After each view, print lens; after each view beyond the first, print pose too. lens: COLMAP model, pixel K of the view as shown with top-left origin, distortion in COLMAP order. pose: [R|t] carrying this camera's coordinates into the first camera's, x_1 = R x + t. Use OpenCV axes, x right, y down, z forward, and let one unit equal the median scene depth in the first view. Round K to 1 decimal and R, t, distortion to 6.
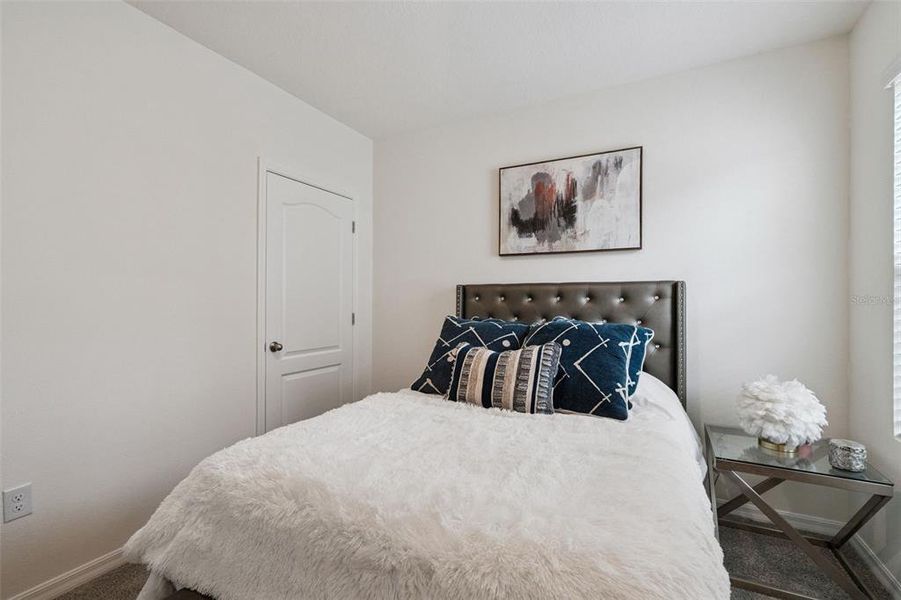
lens RADIAL K [[406.5, 0, 445.6], [0, 406.5, 297.3], [0, 0, 1]] dist [-0.000091, 0.000475]
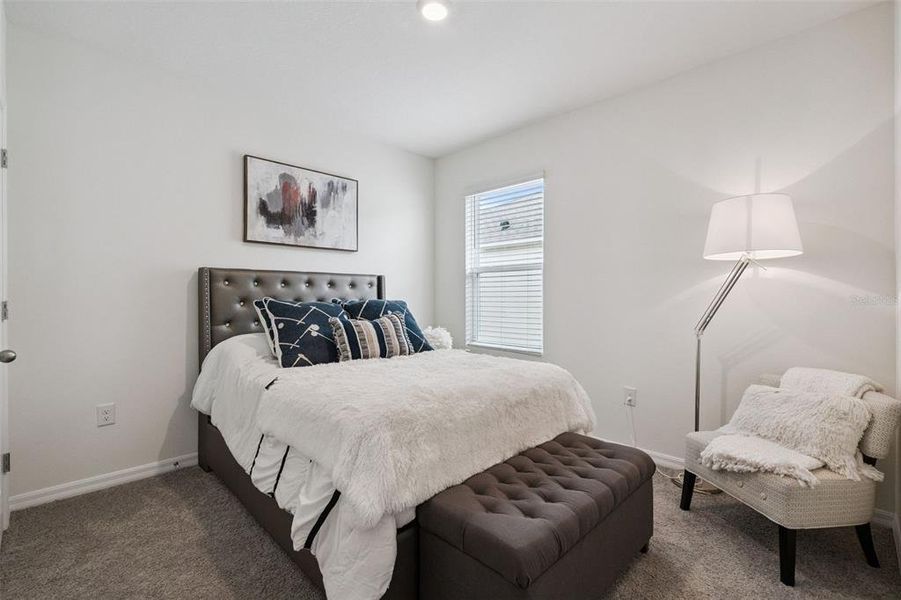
lens RADIAL K [[412.6, 0, 452.3], [0, 412.6, 300.3], [0, 0, 1]] dist [-0.004309, 0.001255]
pose [[0.301965, -0.011163, 0.953254, -0.748423], [-0.013071, 0.999789, 0.015848, 0.024395], [-0.953229, -0.017246, 0.301756, 0.207409]]
